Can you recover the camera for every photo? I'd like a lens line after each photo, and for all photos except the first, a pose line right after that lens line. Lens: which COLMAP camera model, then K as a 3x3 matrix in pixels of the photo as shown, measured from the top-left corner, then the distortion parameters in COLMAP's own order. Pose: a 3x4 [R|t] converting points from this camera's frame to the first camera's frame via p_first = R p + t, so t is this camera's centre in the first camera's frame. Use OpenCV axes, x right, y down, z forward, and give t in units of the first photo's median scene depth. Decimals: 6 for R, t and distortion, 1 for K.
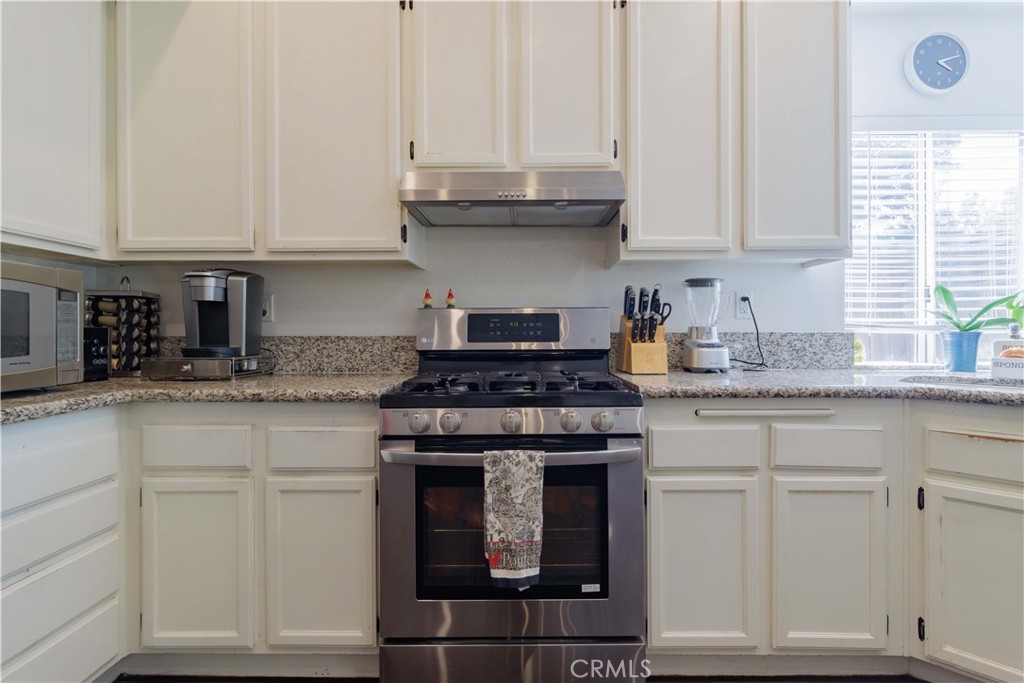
lens RADIAL K [[518.3, 0, 517.0], [0, 518.3, 331.0], [0, 0, 1]] dist [0.003664, -0.000458]
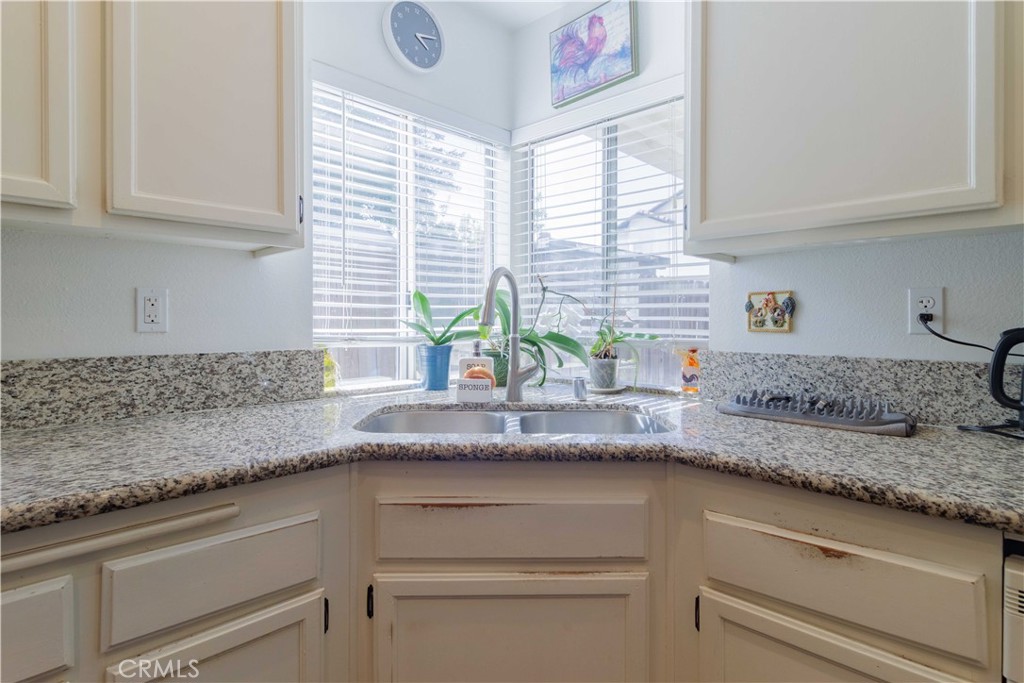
lens RADIAL K [[527.3, 0, 517.0], [0, 527.3, 323.4], [0, 0, 1]] dist [0.001804, 0.000050]
pose [[0.690482, -0.000489, 0.723349, 0.330431], [-0.001806, 0.999995, 0.002399, -0.042219], [-0.723347, -0.002963, 0.690478, 0.306188]]
